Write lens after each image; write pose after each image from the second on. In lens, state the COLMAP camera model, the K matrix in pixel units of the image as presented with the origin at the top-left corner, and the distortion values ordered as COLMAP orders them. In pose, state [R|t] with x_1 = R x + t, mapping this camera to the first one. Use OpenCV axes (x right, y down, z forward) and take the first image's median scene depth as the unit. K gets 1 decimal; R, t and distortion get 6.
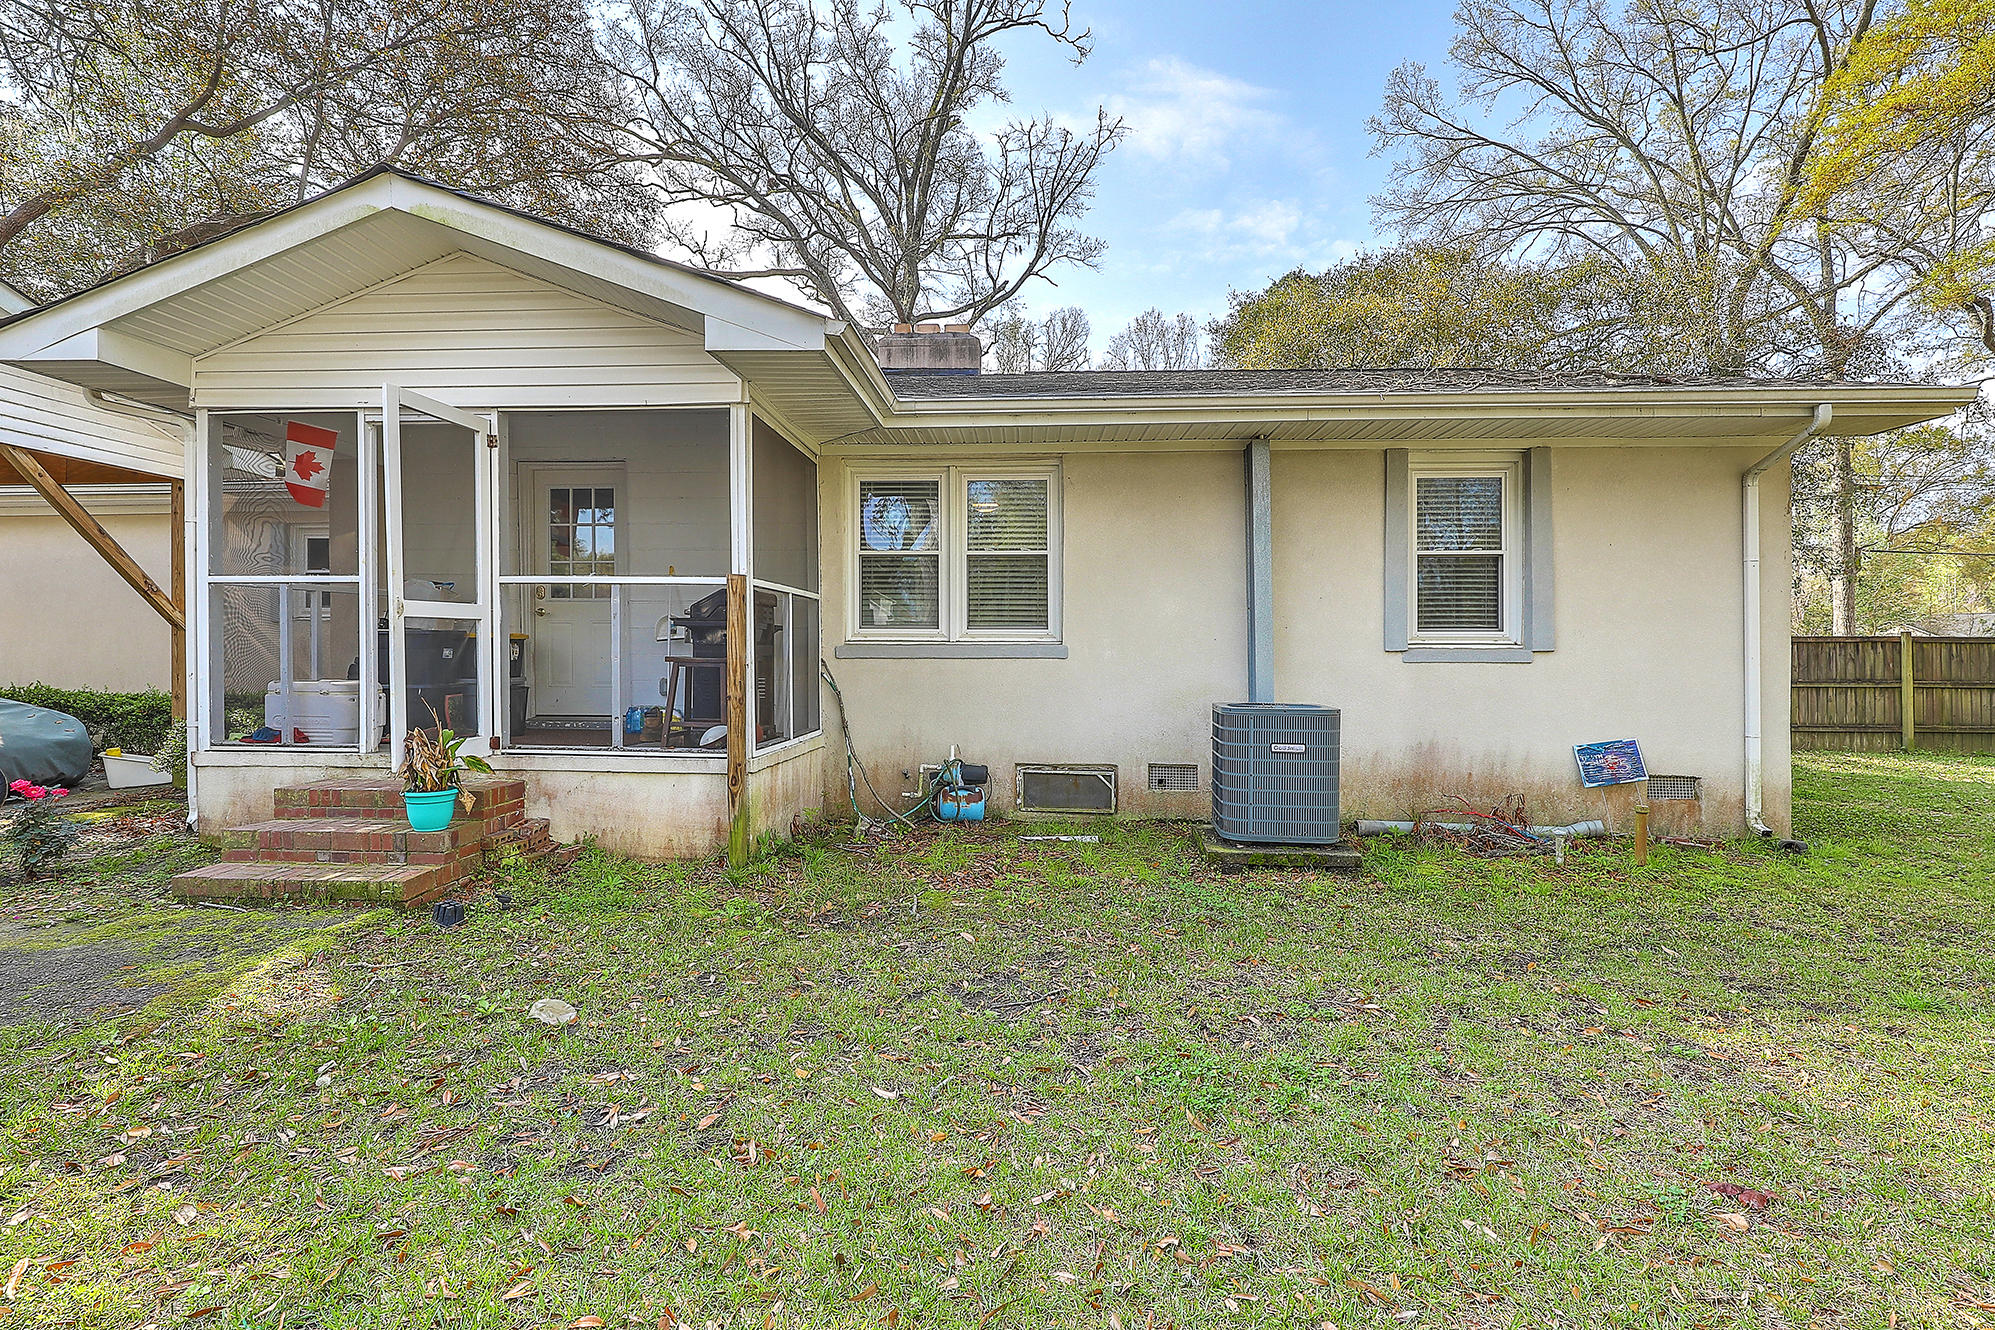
lens RADIAL K [[913.0, 0, 997.7], [0, 913.0, 651.0], [0, 0, 1]] dist [-0.001978, 0.011493]
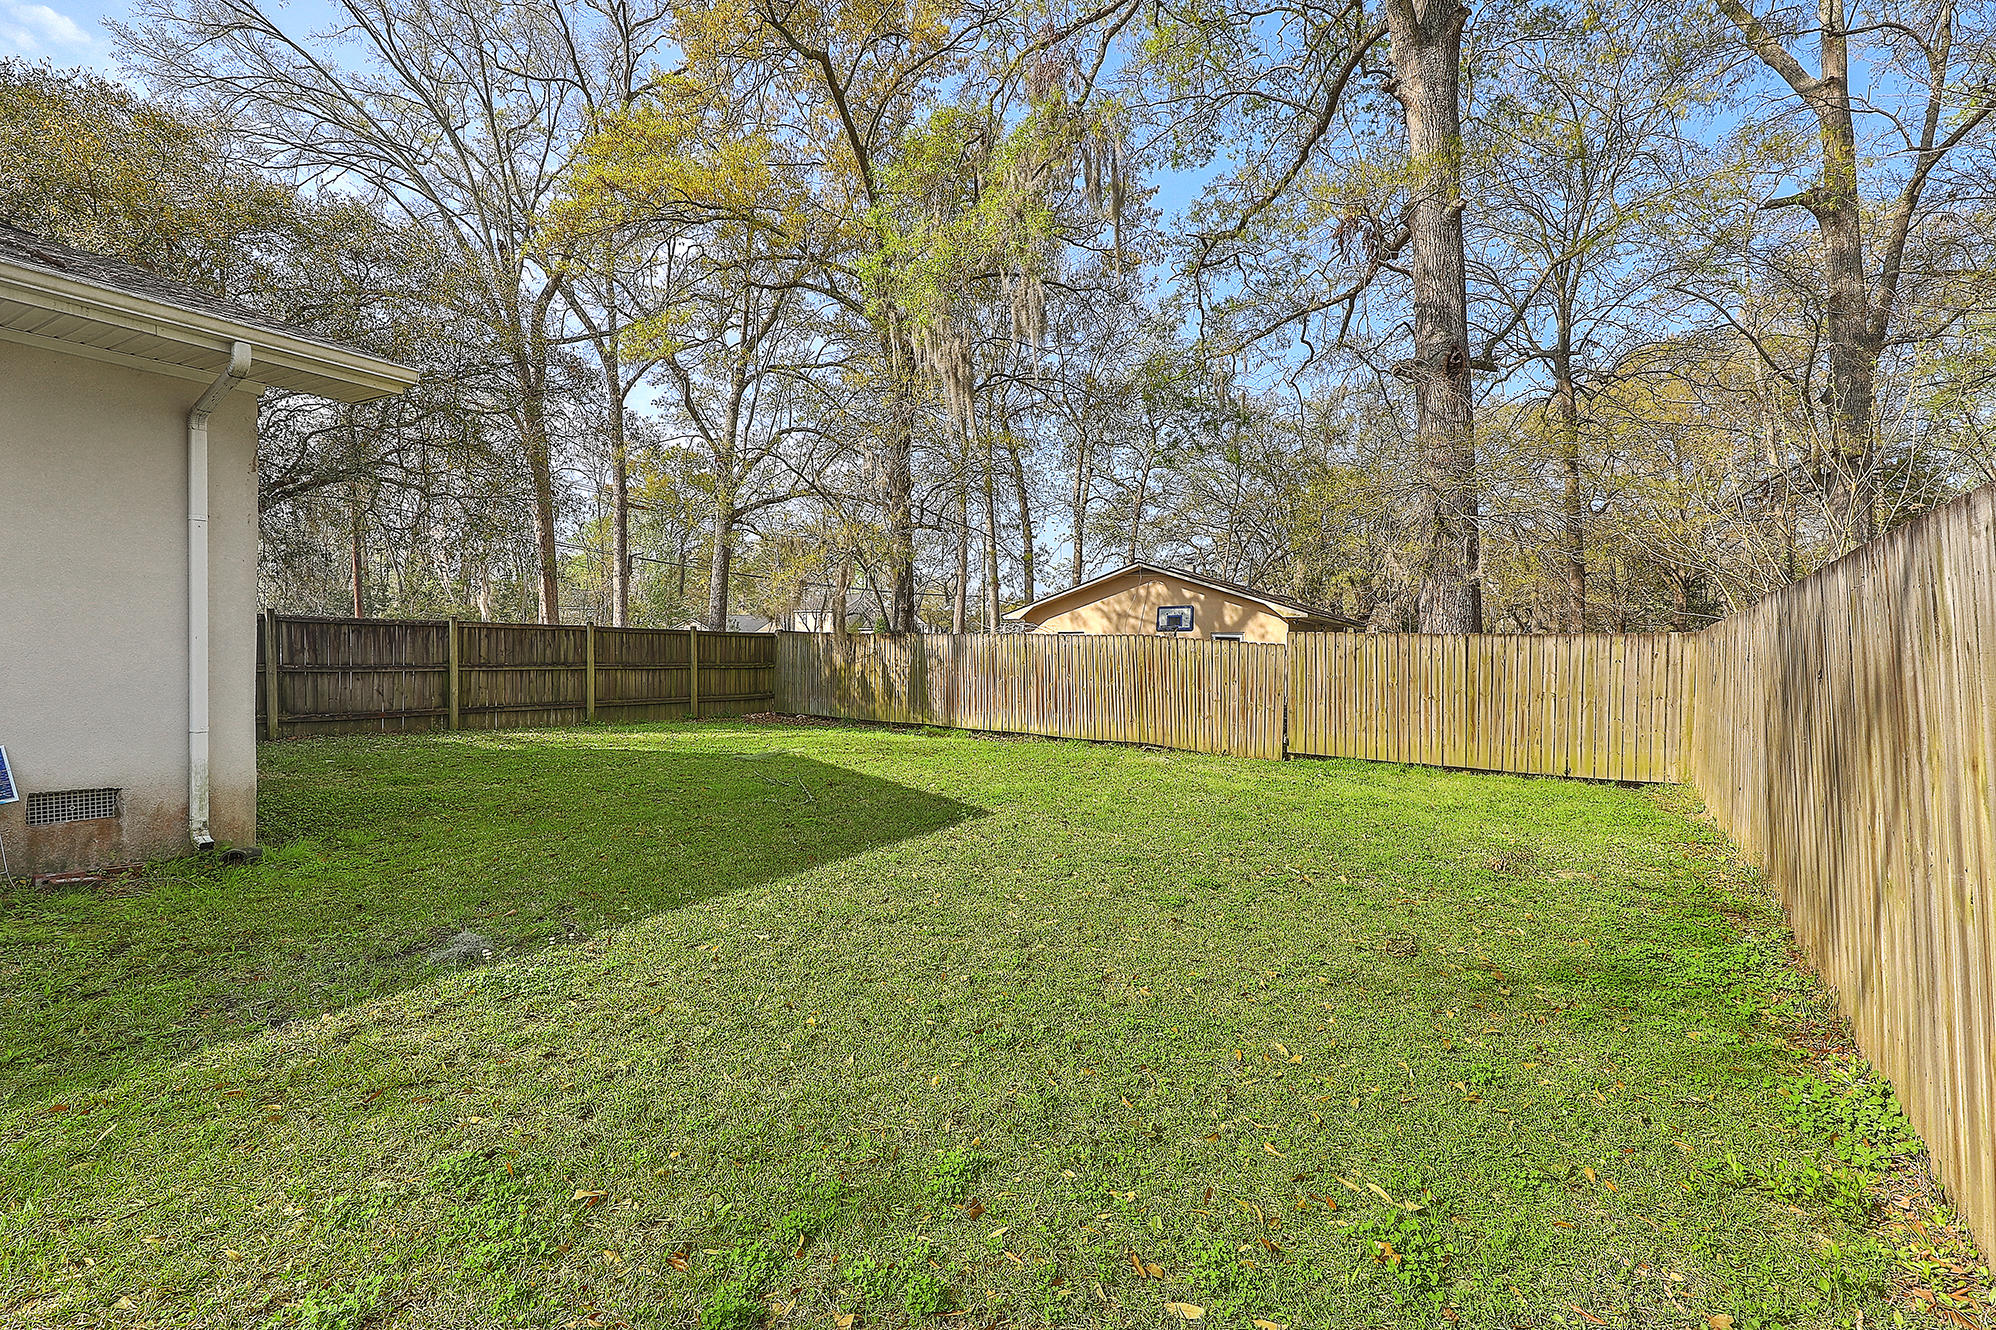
lens RADIAL K [[913.4, 0, 998.2], [0, 913.4, 651.0], [0, 0, 1]] dist [-0.001978, 0.011493]
pose [[0.473096, 0.005795, 0.880992, 0.201794], [-0.019644, 0.999799, 0.003973, 0.001287], [-0.880792, -0.019185, 0.473115, -0.015217]]
